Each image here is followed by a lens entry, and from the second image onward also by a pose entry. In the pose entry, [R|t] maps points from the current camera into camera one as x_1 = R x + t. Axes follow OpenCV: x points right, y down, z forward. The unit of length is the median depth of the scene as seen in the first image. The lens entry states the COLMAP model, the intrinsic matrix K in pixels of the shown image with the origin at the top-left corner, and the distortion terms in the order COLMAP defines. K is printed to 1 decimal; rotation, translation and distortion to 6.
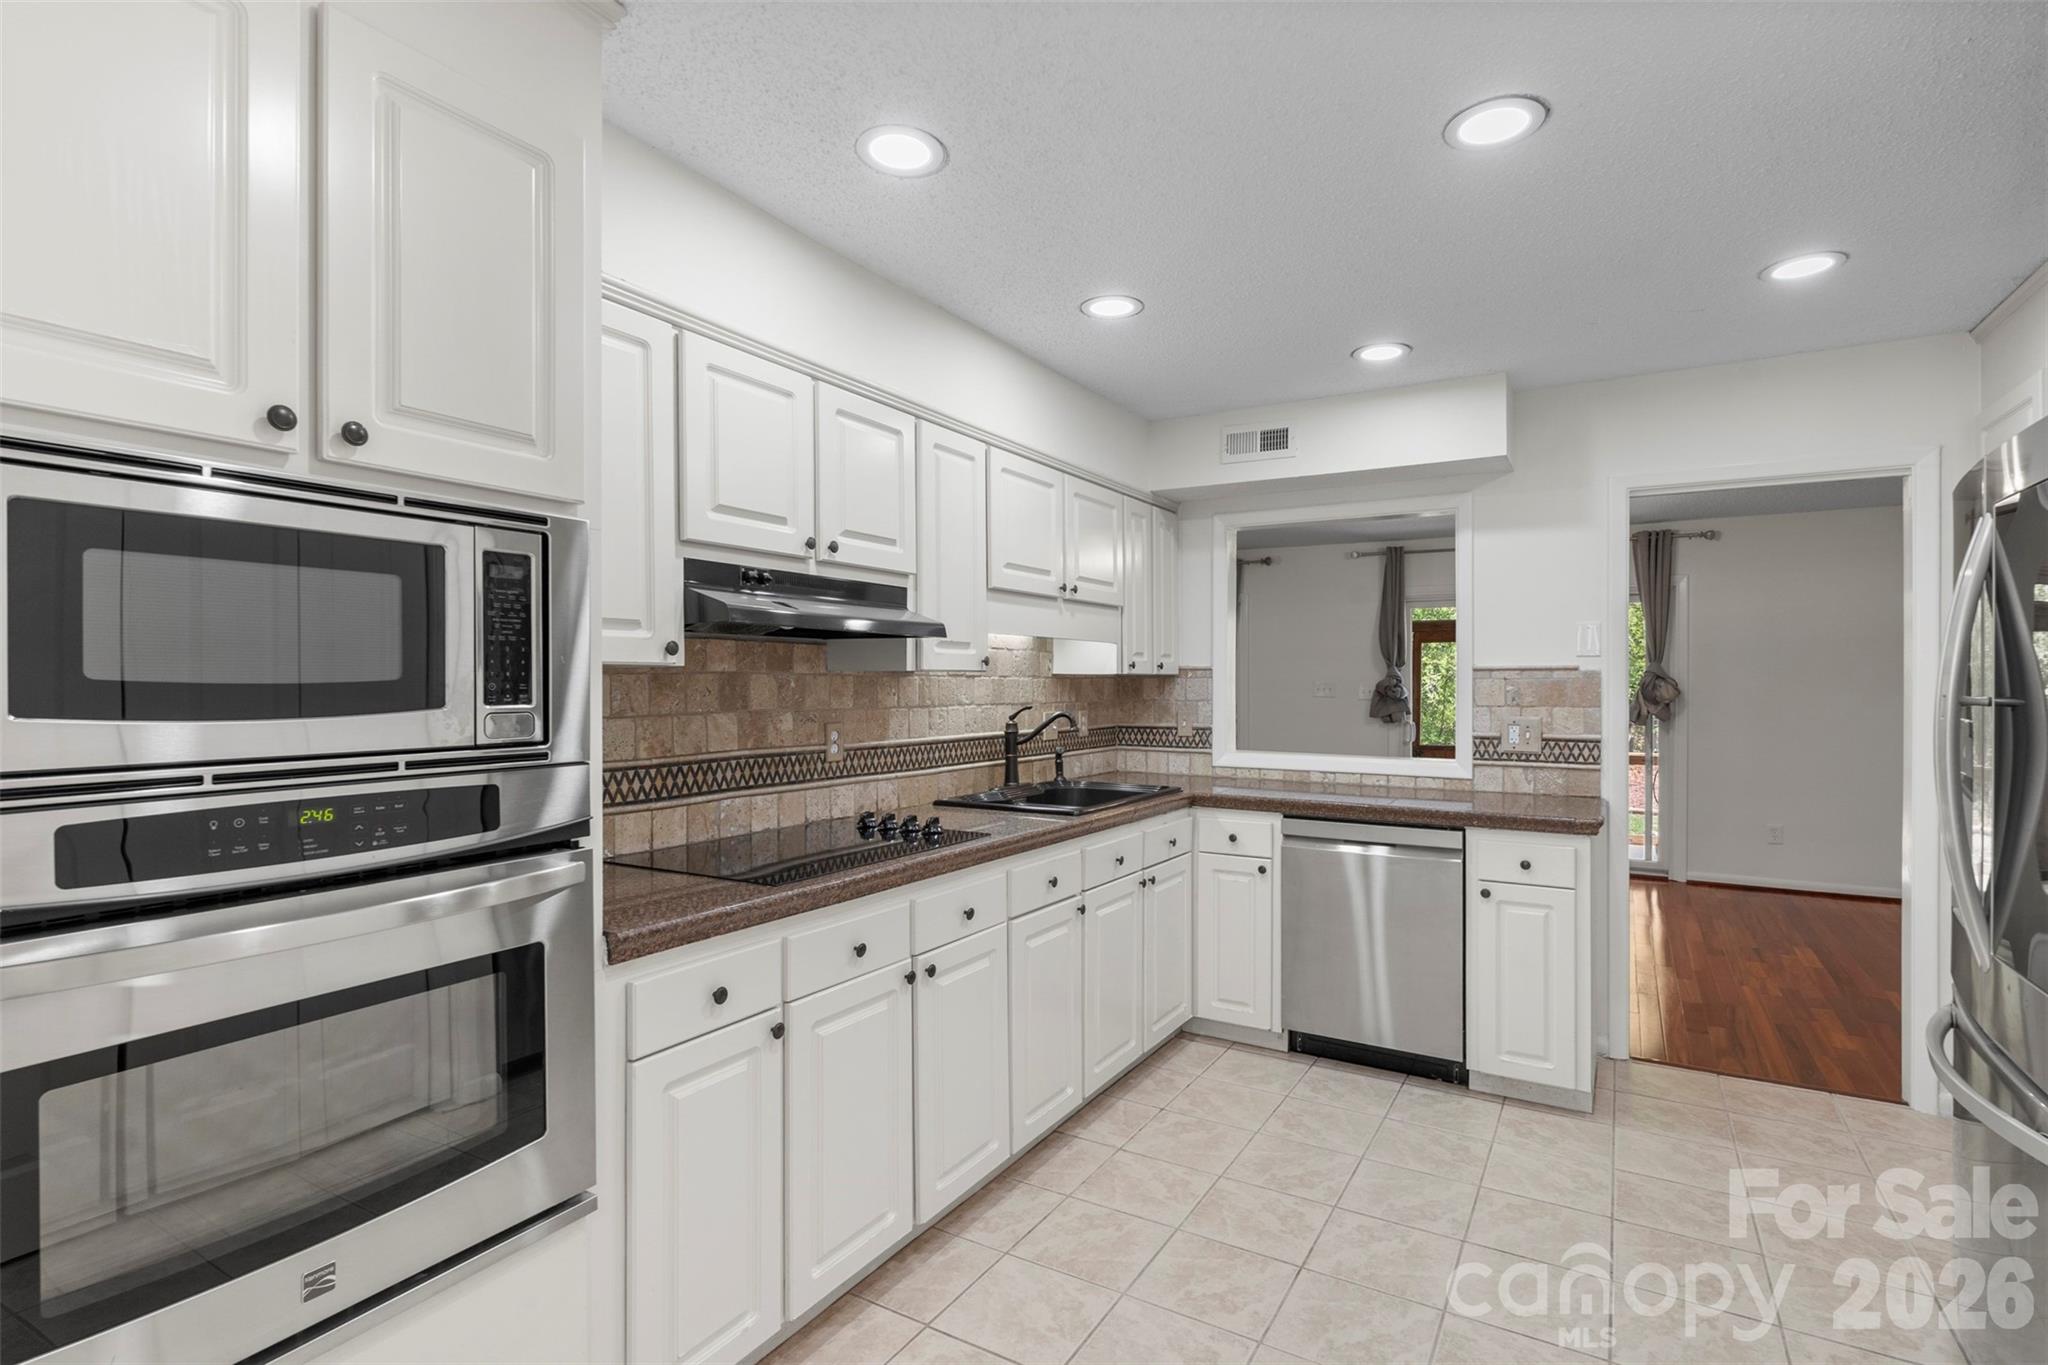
lens RADIAL K [[982.1, 0, 1036.0], [0, 982.1, 683.8], [0, 0, 1]] dist [-0.001583, -0.000079]
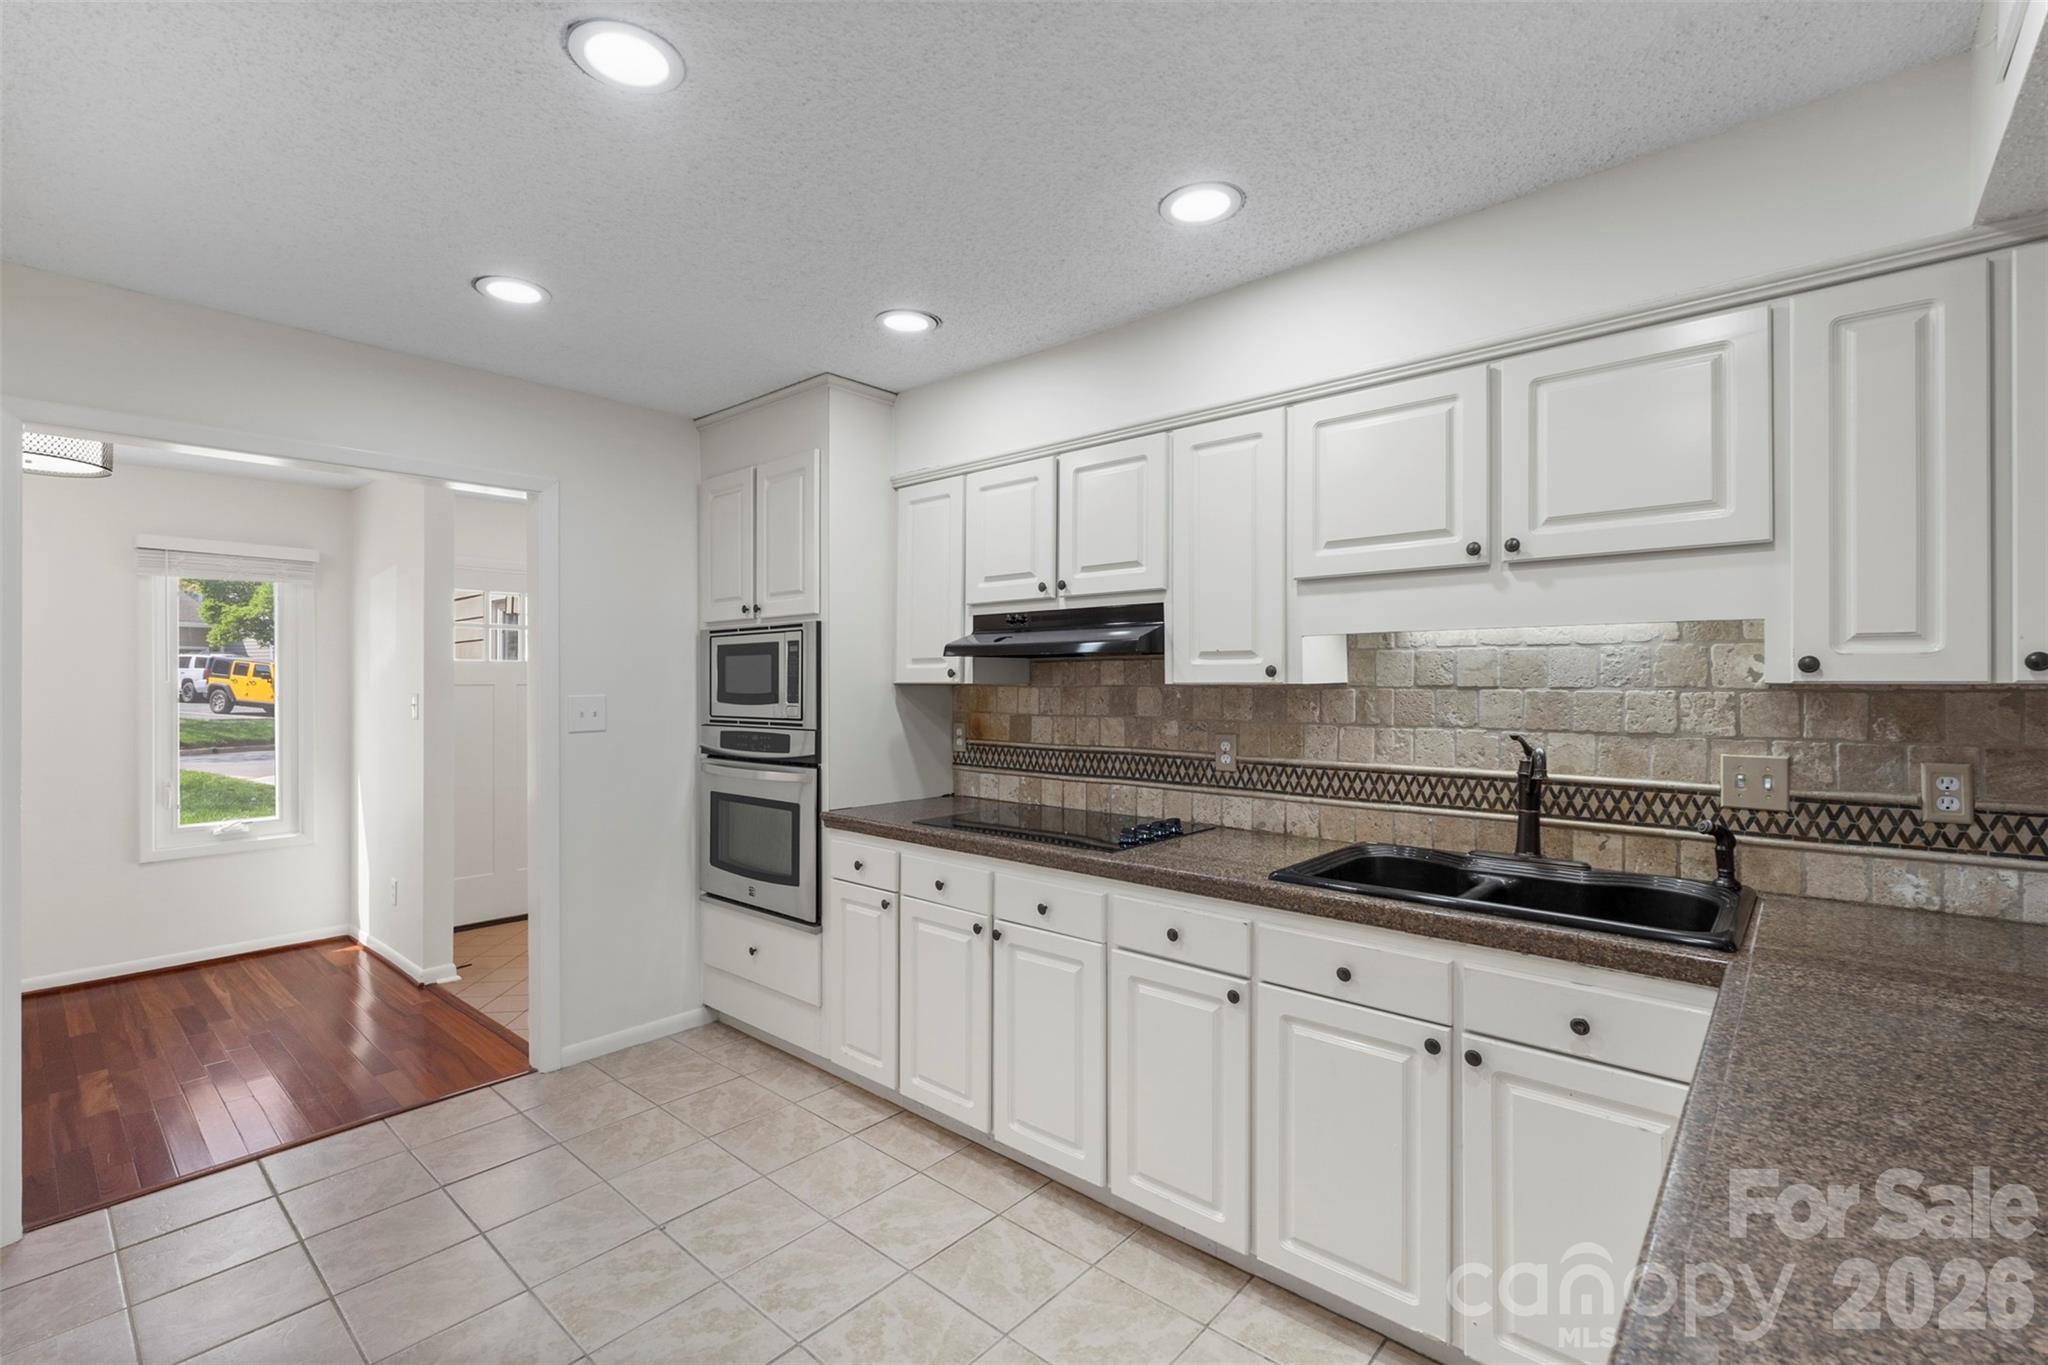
lens RADIAL K [[903.6, 0, 1024.0], [0, 903.6, 682.5], [0, 0, 1]] dist [-0.001062, -0.000106]
pose [[-0.185285, 0.001871, -0.982683, 0.684896], [0.001207, 0.999998, 0.001676, -0.014136], [0.982684, -0.000875, -0.185287, 0.867035]]
